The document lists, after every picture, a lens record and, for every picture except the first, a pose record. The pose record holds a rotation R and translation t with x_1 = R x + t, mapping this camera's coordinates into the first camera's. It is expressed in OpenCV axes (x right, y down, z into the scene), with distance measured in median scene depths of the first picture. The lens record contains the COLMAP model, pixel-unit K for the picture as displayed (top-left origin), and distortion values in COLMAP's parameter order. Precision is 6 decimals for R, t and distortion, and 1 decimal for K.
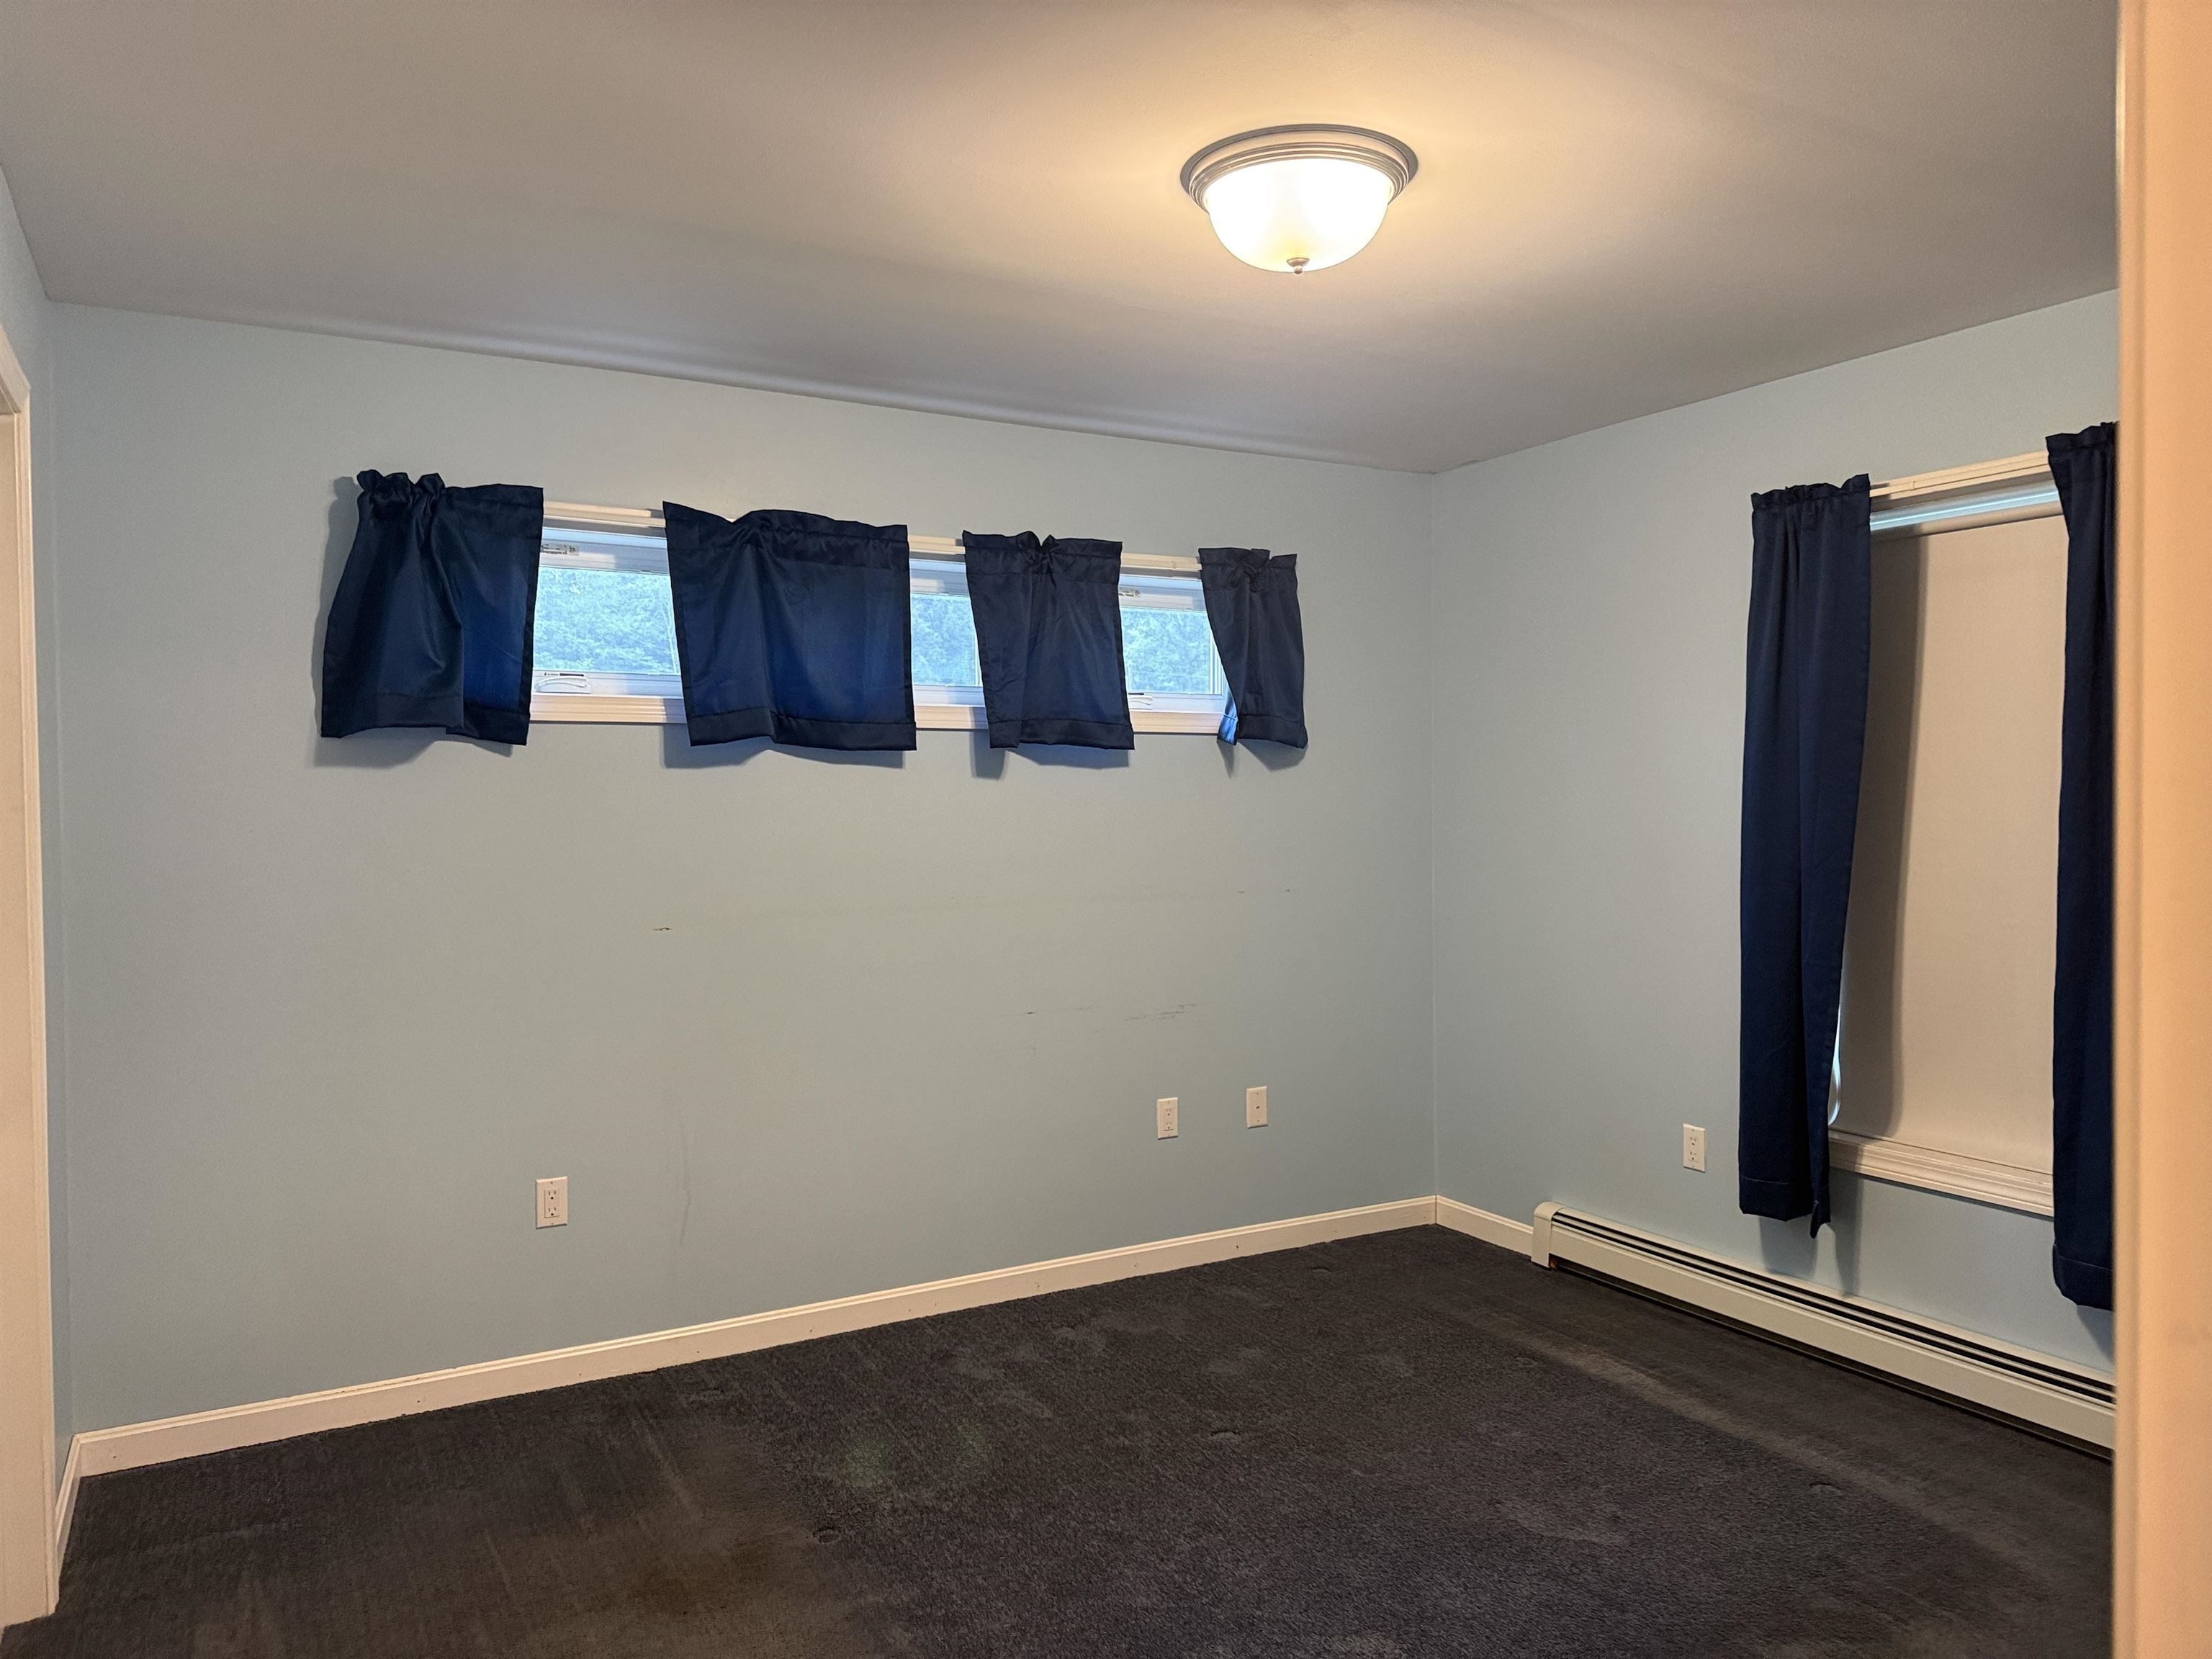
lens RADIAL K [[1412.1, 0, 1106.0], [0, 1412.1, 829.5], [0, 0, 1]] dist [0.003423, 0.001178]
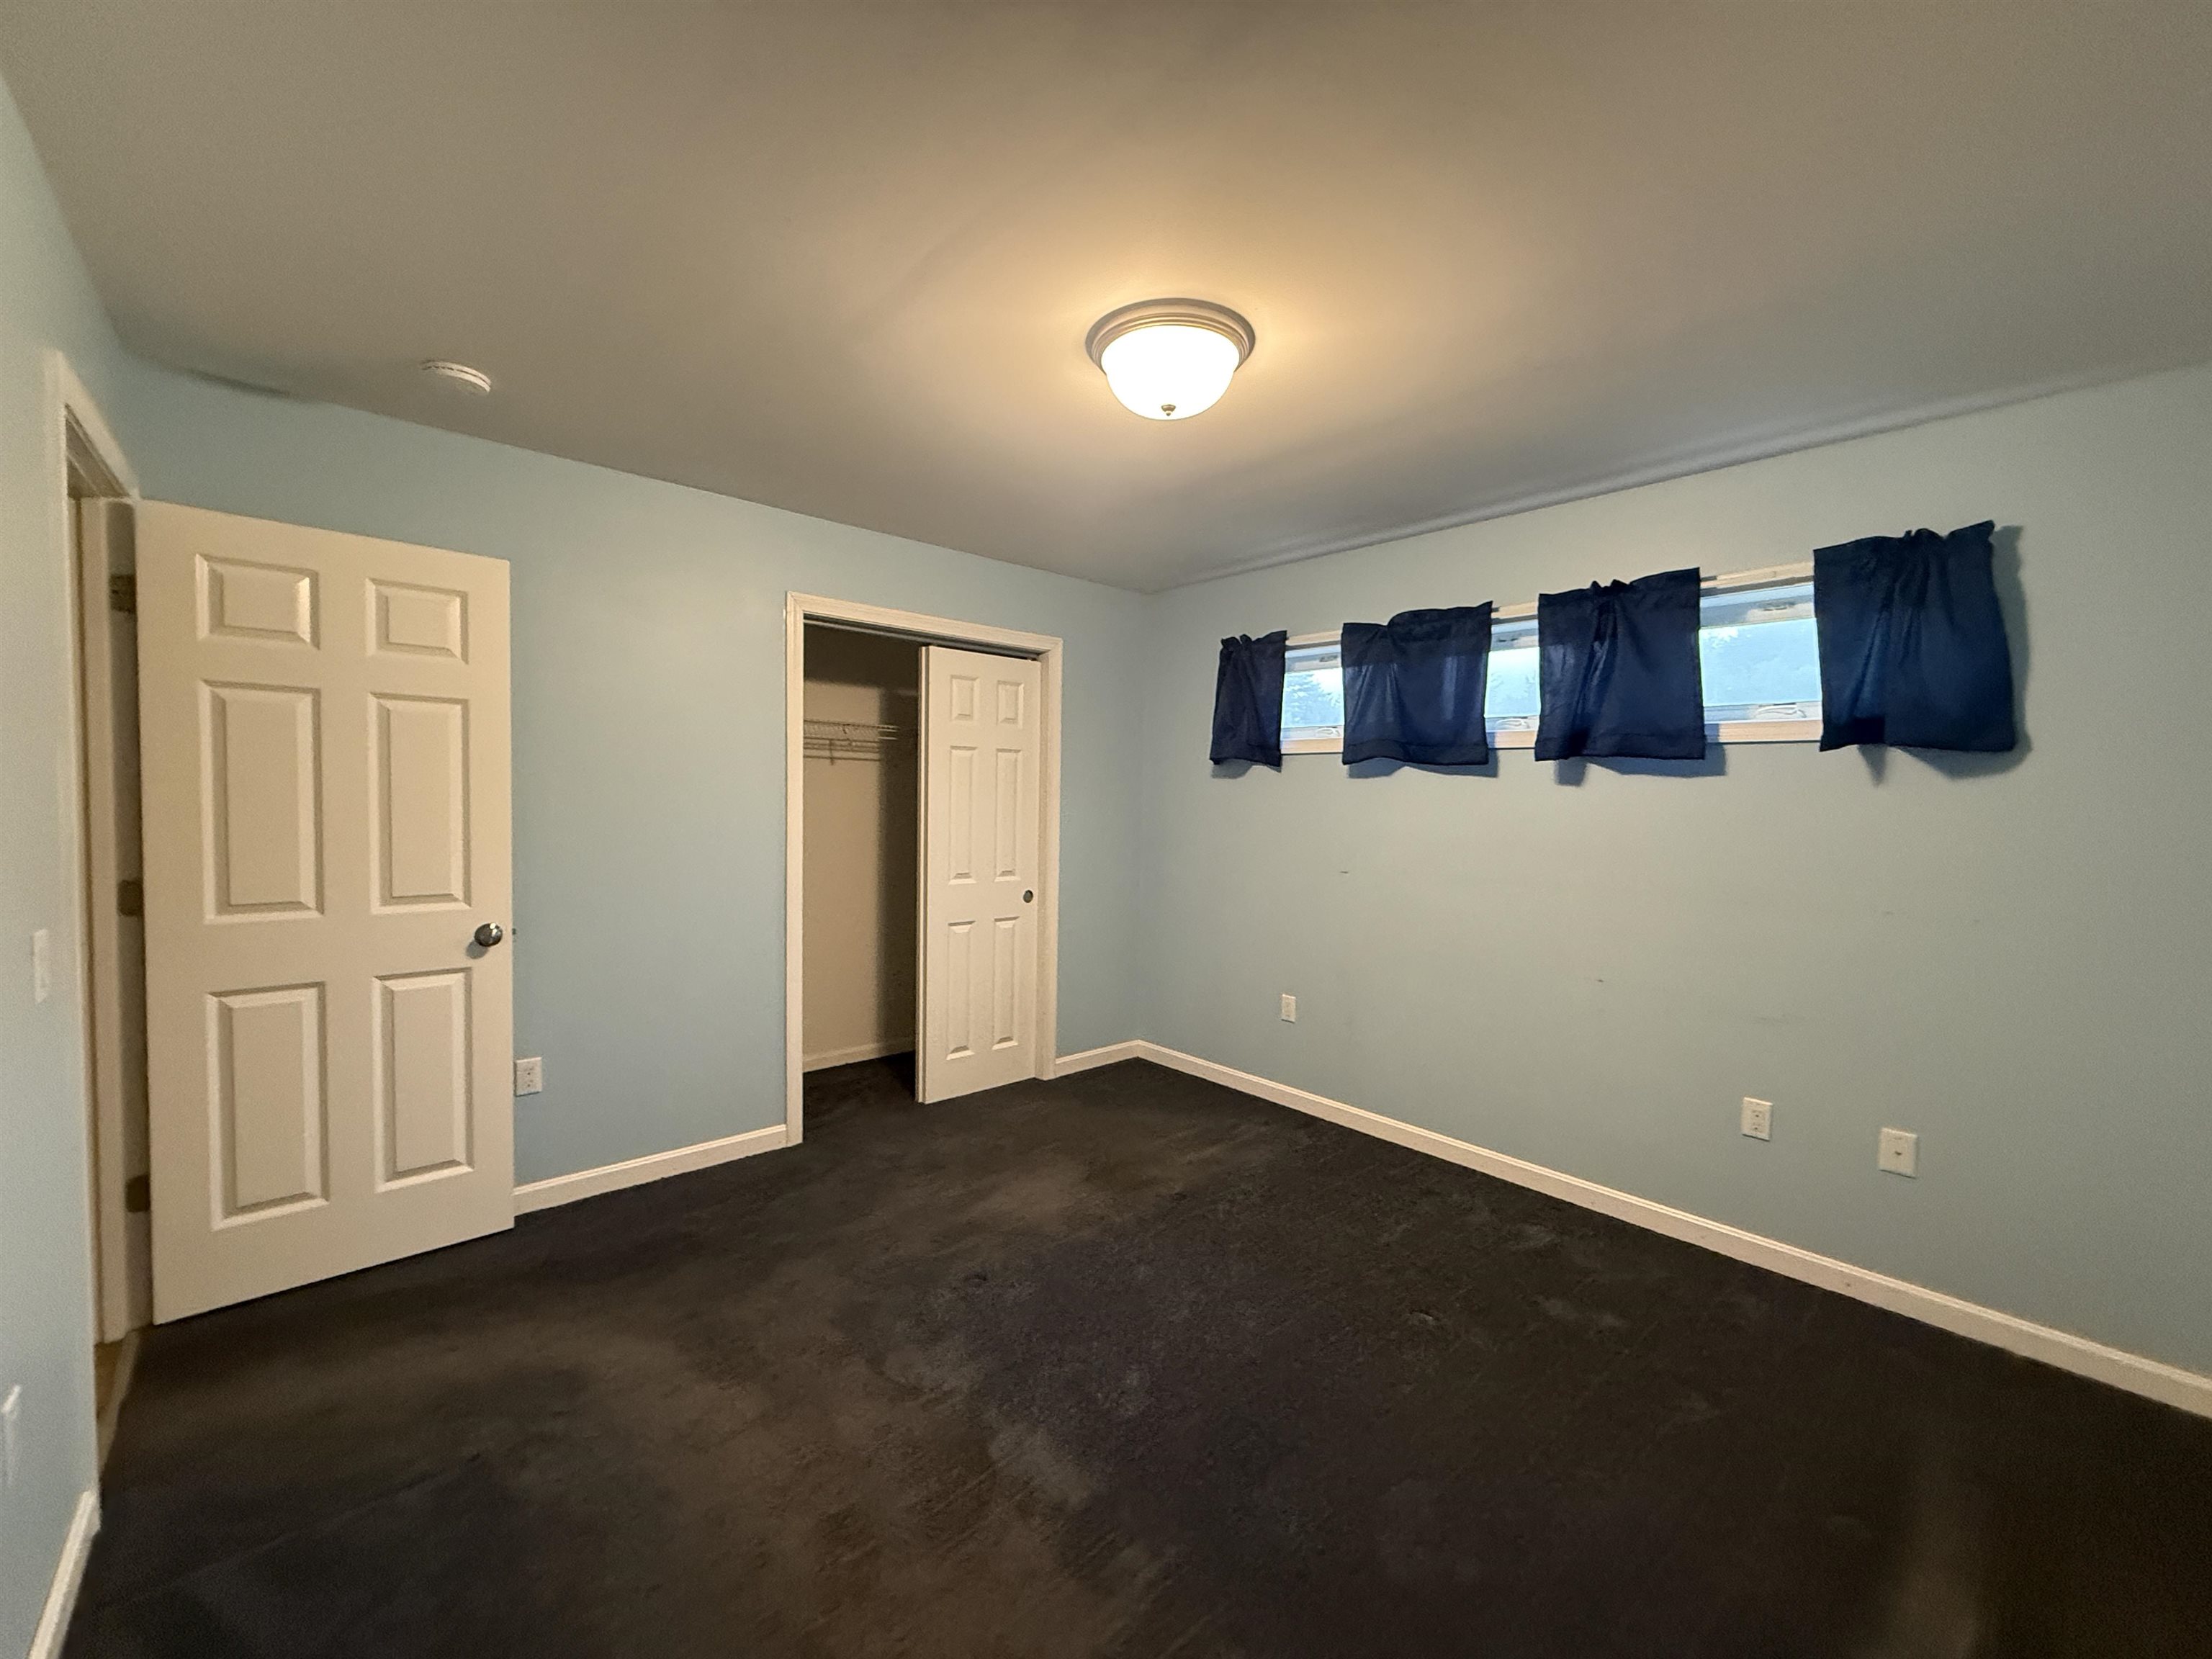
lens RADIAL K [[885.9, 0, 1106.0], [0, 885.9, 829.5], [0, 0, 1]] dist [-0.000959, -0.000146]
pose [[0.225349, 0.055713, -0.972684, 0.628027], [-0.037895, 0.998109, 0.048390, -0.020916], [0.973541, 0.025955, 0.227034, 0.443750]]
